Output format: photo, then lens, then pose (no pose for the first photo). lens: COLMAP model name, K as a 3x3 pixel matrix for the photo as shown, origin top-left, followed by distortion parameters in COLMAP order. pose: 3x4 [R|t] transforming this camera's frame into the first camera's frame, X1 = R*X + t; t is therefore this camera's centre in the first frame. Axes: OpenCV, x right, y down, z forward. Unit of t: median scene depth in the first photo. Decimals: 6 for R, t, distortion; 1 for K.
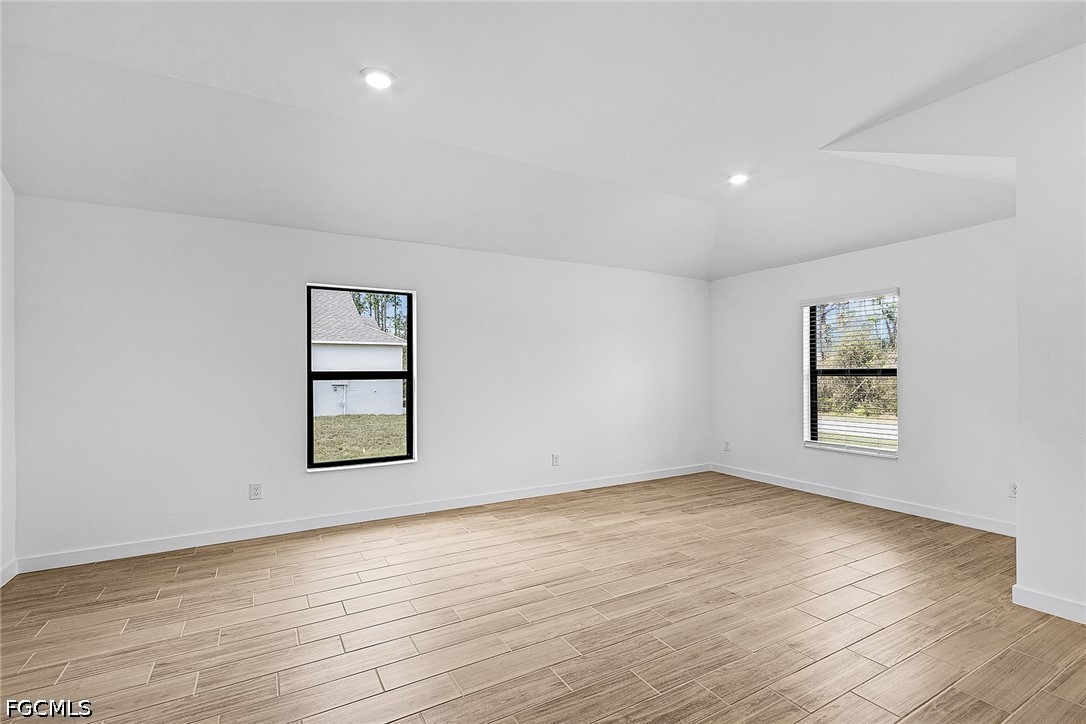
lens RADIAL K [[495.2, 0, 552.3], [0, 495.2, 377.1], [0, 0, 1]] dist [0.004098, -0.001172]
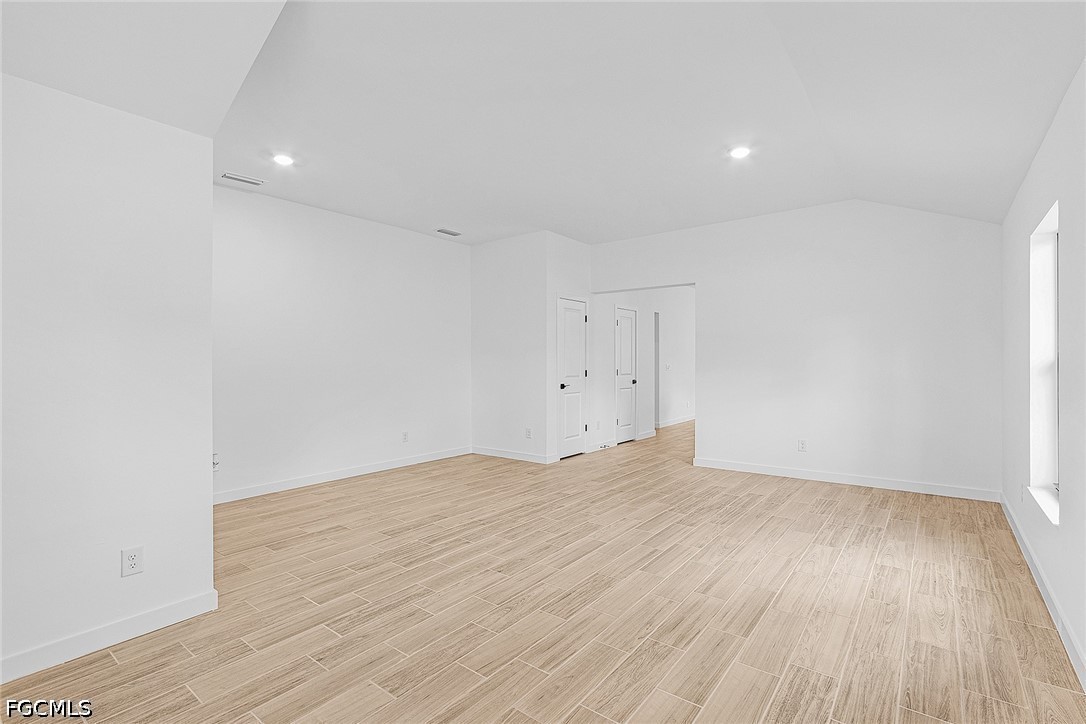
lens RADIAL K [[495.2, 0, 544.1], [0, 495.2, 364.1], [0, 0, 1]] dist [0.004098, -0.001172]
pose [[-0.930203, 0.013665, -0.366791, 0.431548], [0.009468, 0.999868, 0.013239, -0.012397], [0.366923, 0.008842, -0.930209, 1.321511]]
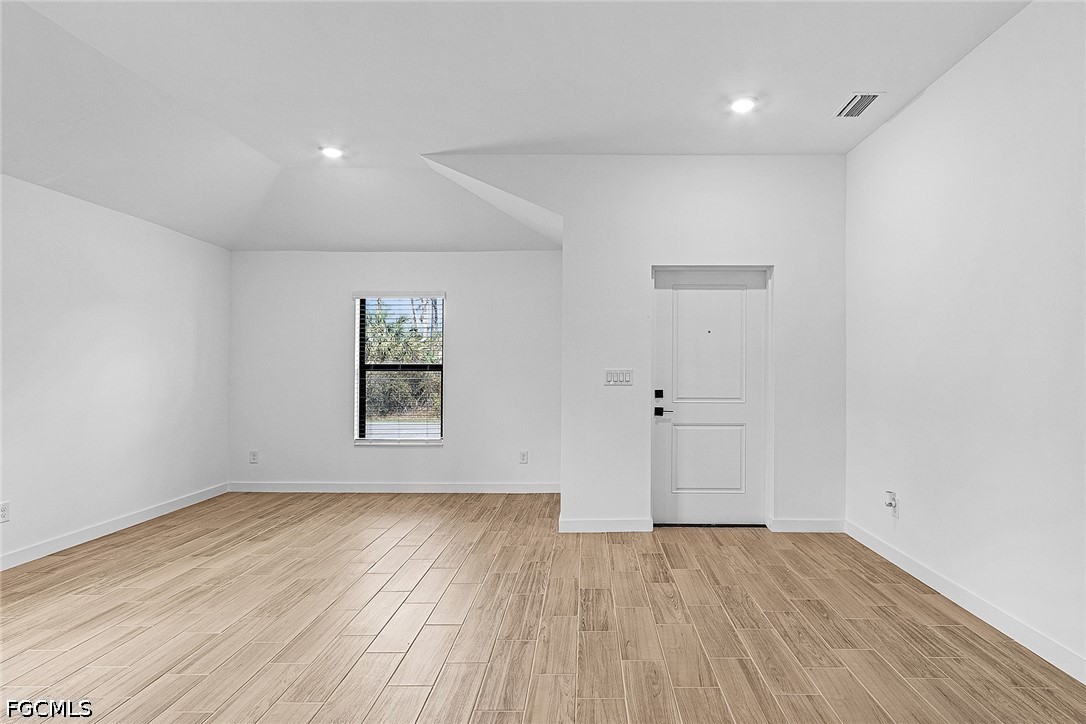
lens RADIAL K [[589.5, 0, 585.1], [0, 589.5, 371.3], [0, 0, 1]] dist [0.001465, -0.002831]
pose [[0.501984, 0.002497, 0.864874, -0.297529], [0.001294, 0.999993, -0.003638, 0.003488], [-0.864876, 0.002946, 0.501977, 0.062104]]
